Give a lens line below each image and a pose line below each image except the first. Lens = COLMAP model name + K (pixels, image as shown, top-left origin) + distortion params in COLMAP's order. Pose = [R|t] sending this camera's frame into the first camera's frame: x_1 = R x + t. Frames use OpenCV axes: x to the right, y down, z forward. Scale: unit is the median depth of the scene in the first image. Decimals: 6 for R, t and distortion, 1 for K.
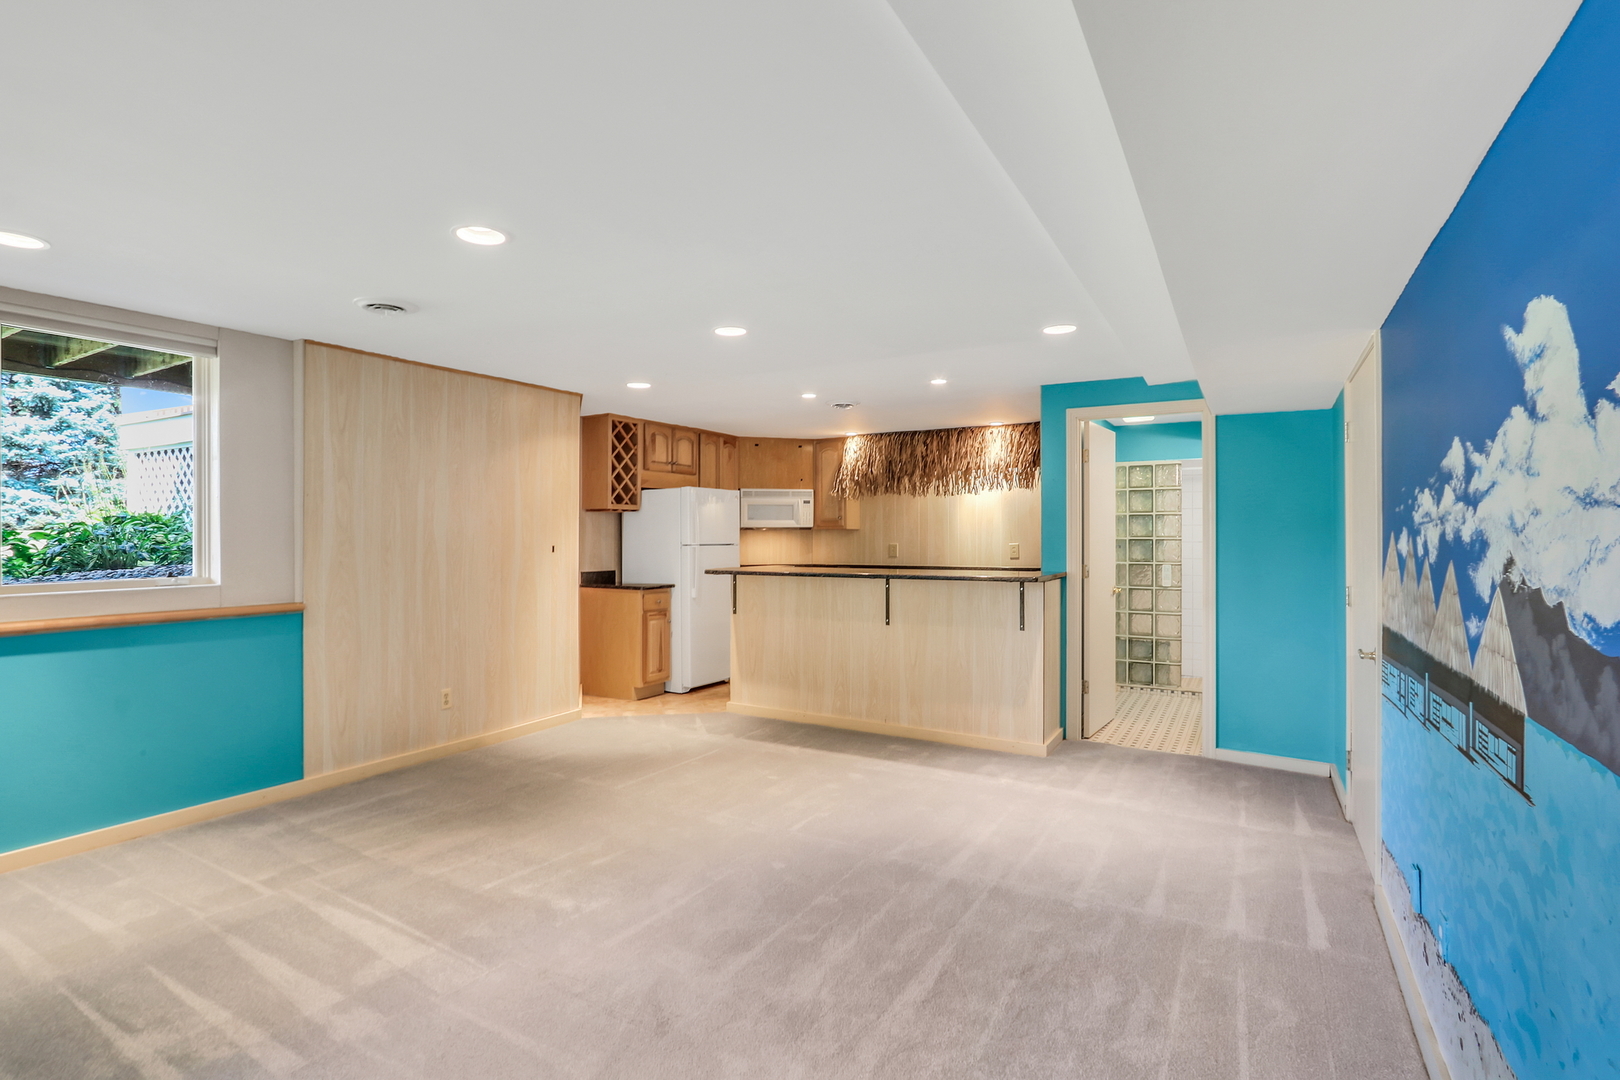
lens RADIAL K [[796.6, 0, 783.0], [0, 796.6, 533.8], [0, 0, 1]] dist [-0.032227, 0.013335]
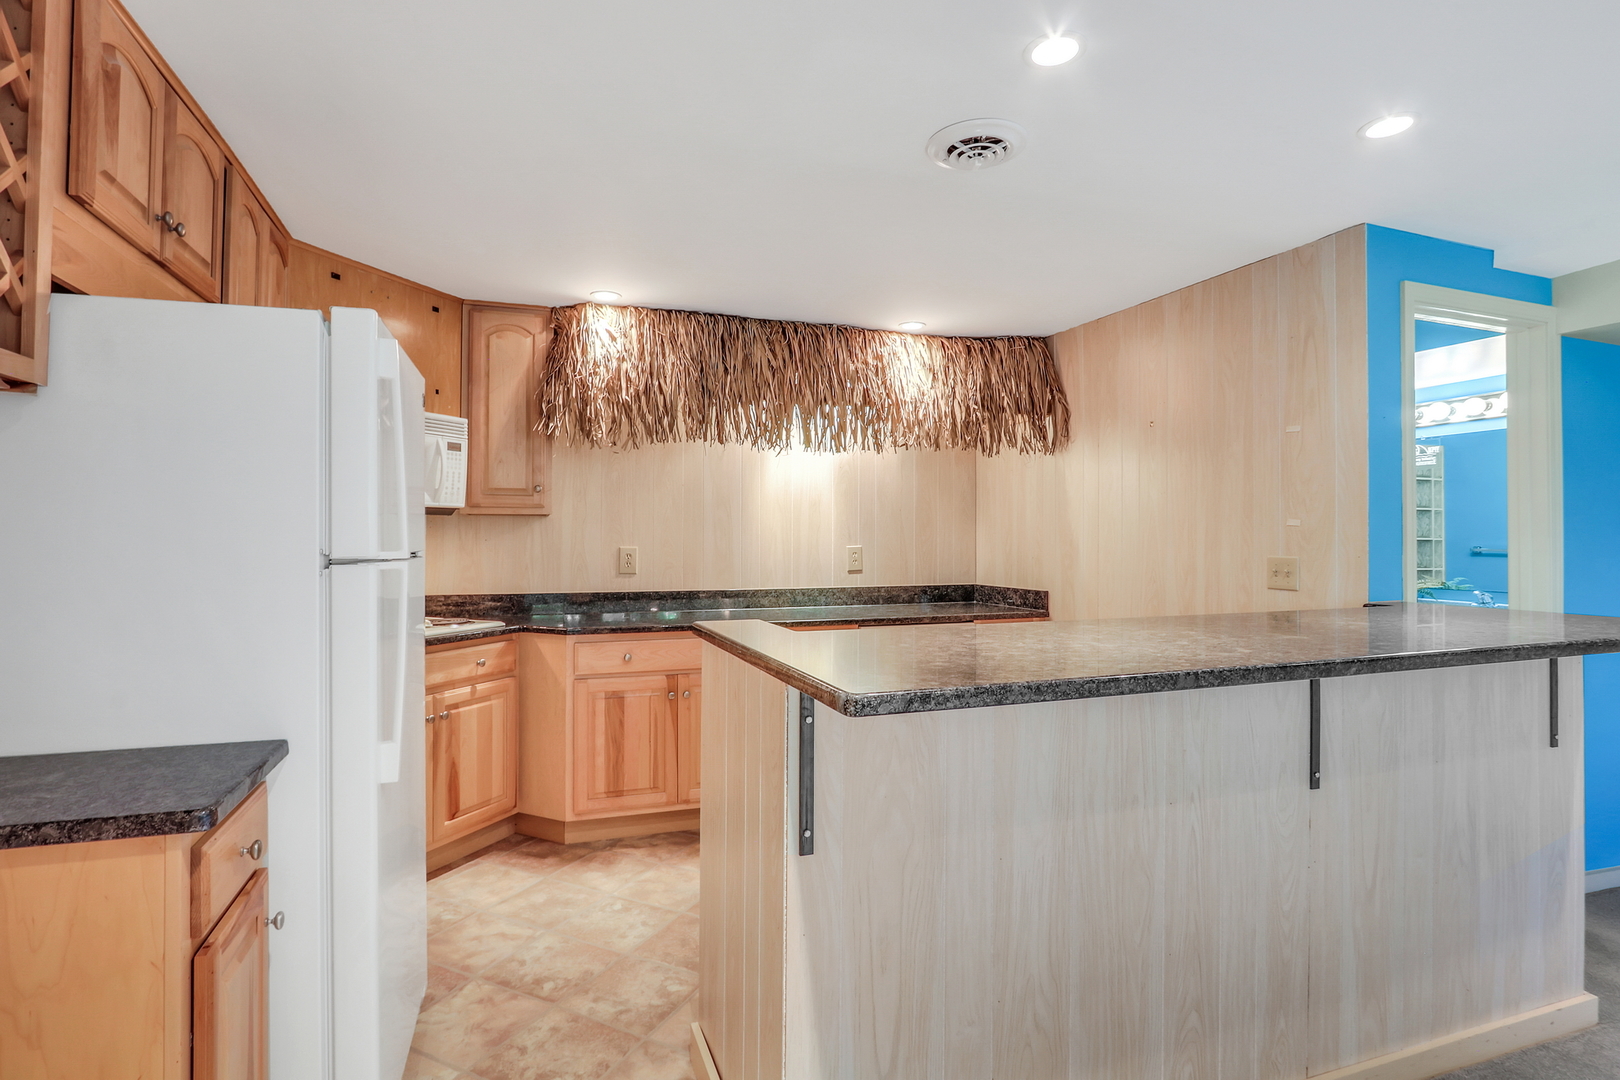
lens RADIAL K [[796.6, 0, 783.0], [0, 796.6, 533.8], [0, 0, 1]] dist [-0.032227, 0.013335]
pose [[0.641190, 0.006105, 0.767358, -0.209447], [-0.004802, 0.999981, -0.003942, 0.006480], [-0.767367, -0.001157, 0.641207, 0.736560]]
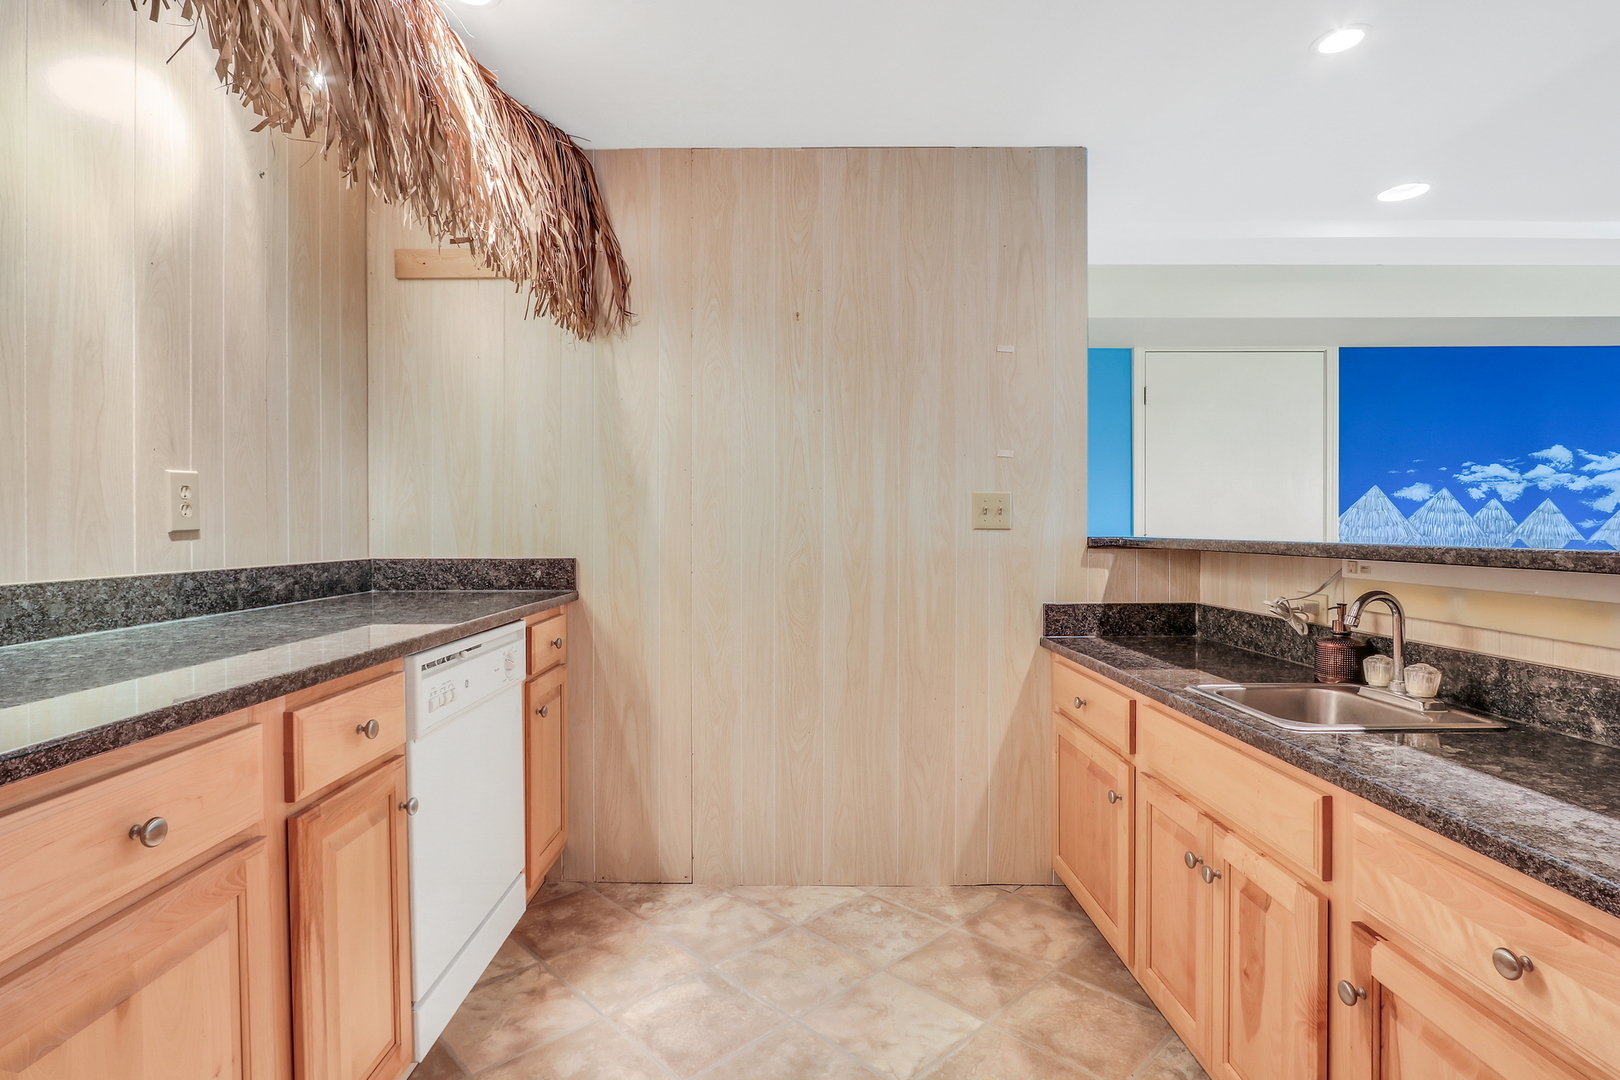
lens RADIAL K [[796.6, 0, 783.0], [0, 796.6, 533.8], [0, 0, 1]] dist [-0.032227, 0.013335]
pose [[-0.502112, -0.002568, 0.864799, 0.003413], [0.000614, 0.999994, 0.003327, 0.033292], [-0.864802, 0.002201, -0.502108, 1.064509]]
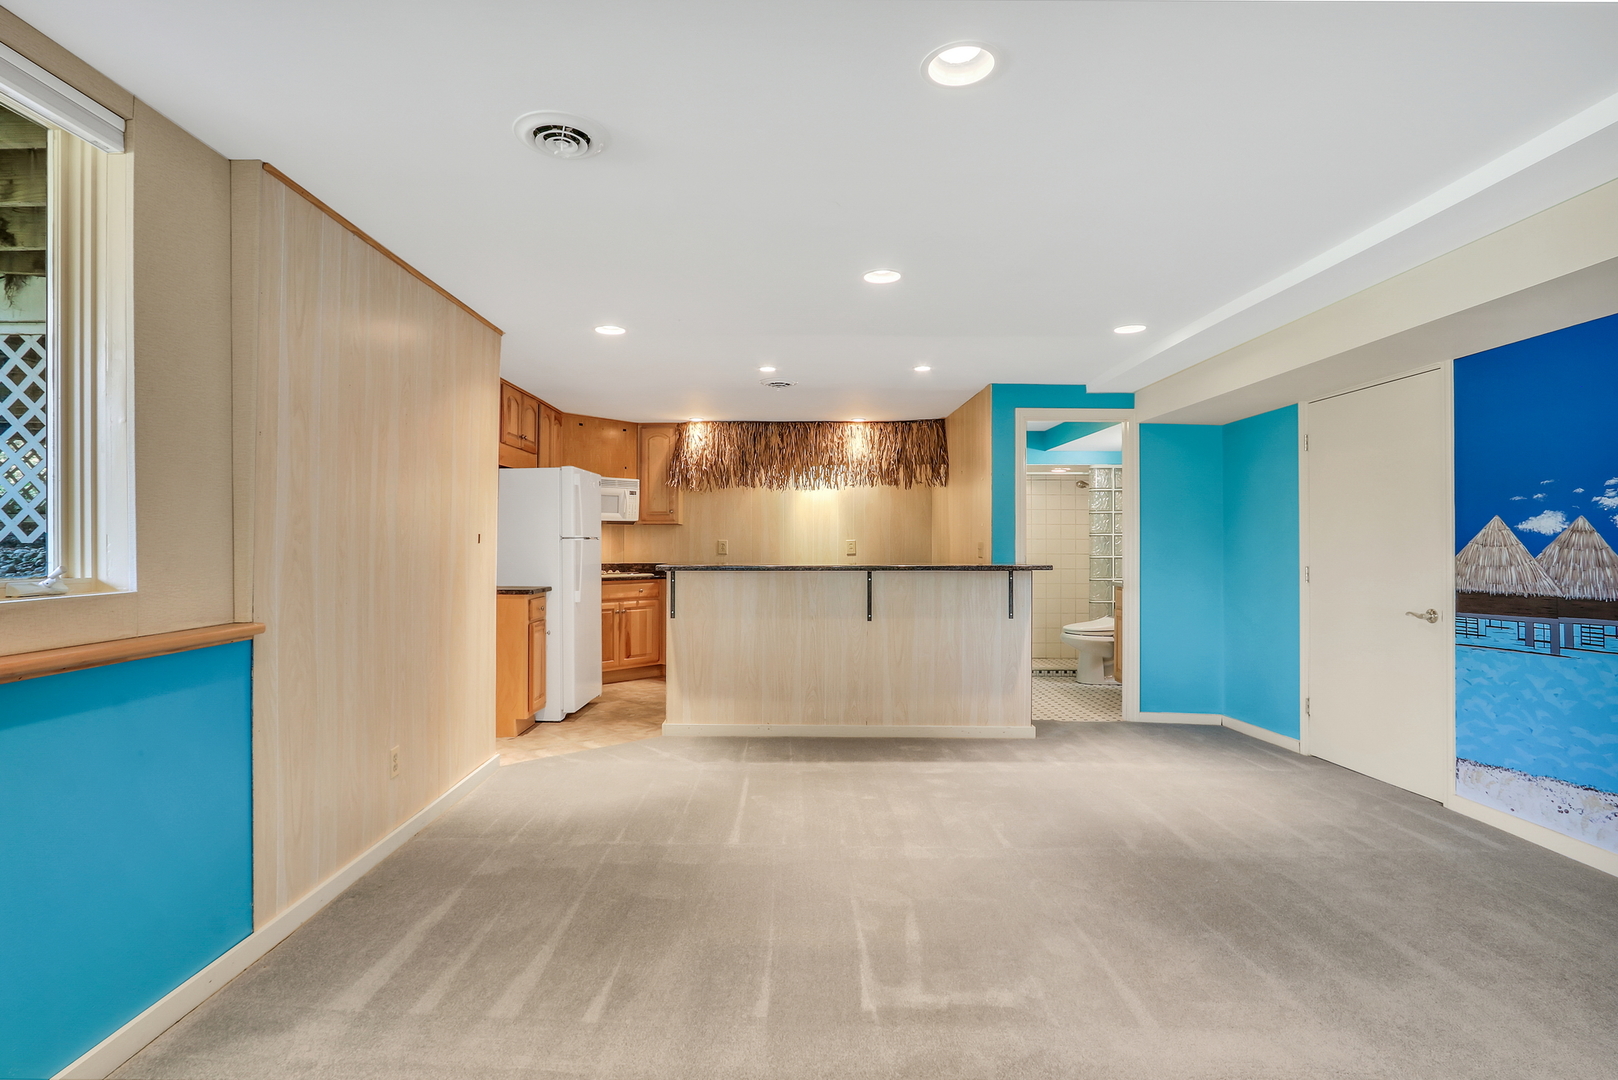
lens RADIAL K [[794.7, 0, 781.3], [0, 794.7, 544.5], [0, 0, 1]] dist [-0.018781, 0.000591]
pose [[0.860504, 0.001703, 0.509440, -0.335465], [-0.003764, 0.999988, 0.003016, 0.016877], [-0.509429, -0.004513, 0.860501, 0.188137]]
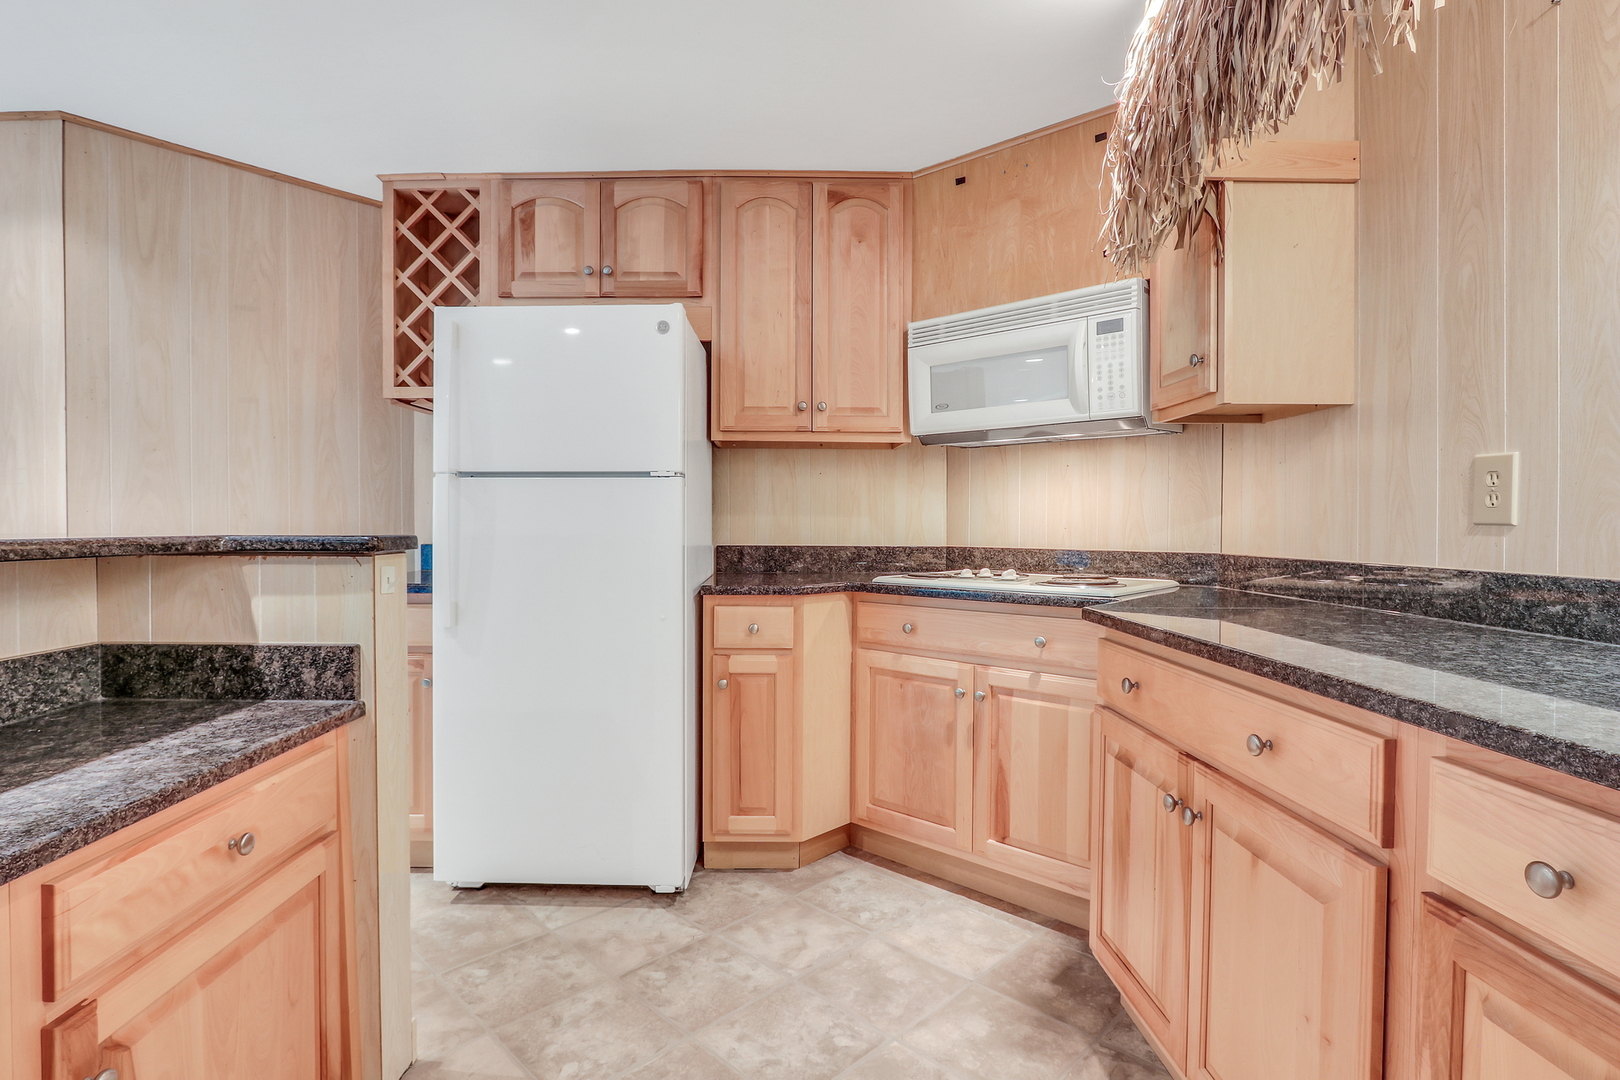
lens RADIAL K [[796.6, 0, 783.0], [0, 796.6, 533.8], [0, 0, 1]] dist [-0.032227, 0.013335]
pose [[0.522197, 0.014046, -0.852709, 0.247333], [-0.001995, 0.999882, 0.015248, 0.033451], [0.852823, -0.006261, 0.522163, 0.917130]]
